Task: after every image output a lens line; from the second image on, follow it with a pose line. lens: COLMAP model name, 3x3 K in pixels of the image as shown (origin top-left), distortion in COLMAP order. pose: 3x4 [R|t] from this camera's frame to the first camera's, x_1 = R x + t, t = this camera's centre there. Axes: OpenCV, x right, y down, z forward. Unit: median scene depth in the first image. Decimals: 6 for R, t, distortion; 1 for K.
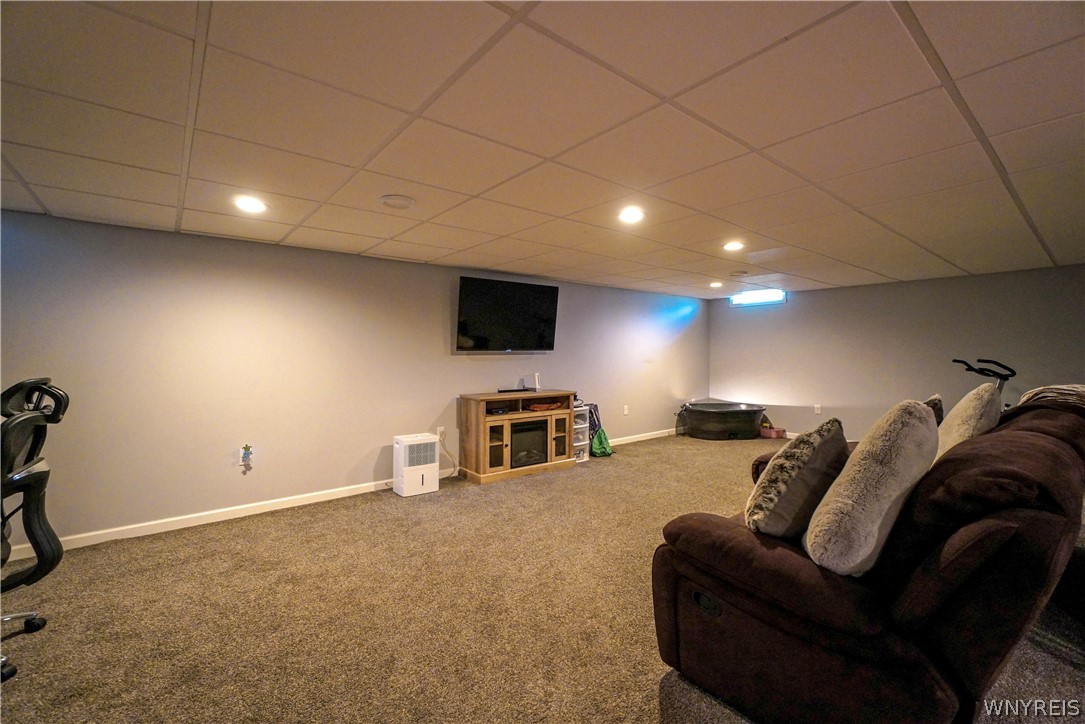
lens RADIAL K [[465.1, 0, 539.3], [0, 465.1, 358.8], [0, 0, 1]] dist [-0.006896, 0.003389]
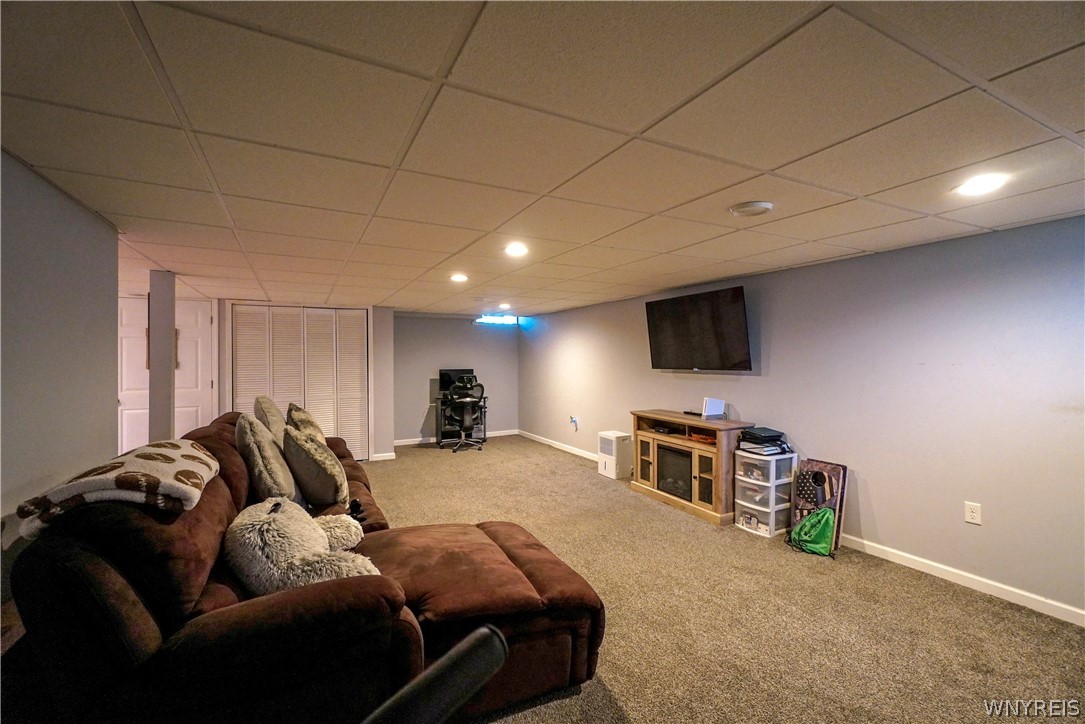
lens RADIAL K [[465.1, 0, 538.8], [0, 465.1, 358.5], [0, 0, 1]] dist [-0.006896, 0.003389]
pose [[-0.201694, 0.007832, -0.979417, 0.941027], [-0.002827, 0.999959, 0.008578, -0.049737], [0.979444, 0.004499, -0.201664, 0.929063]]
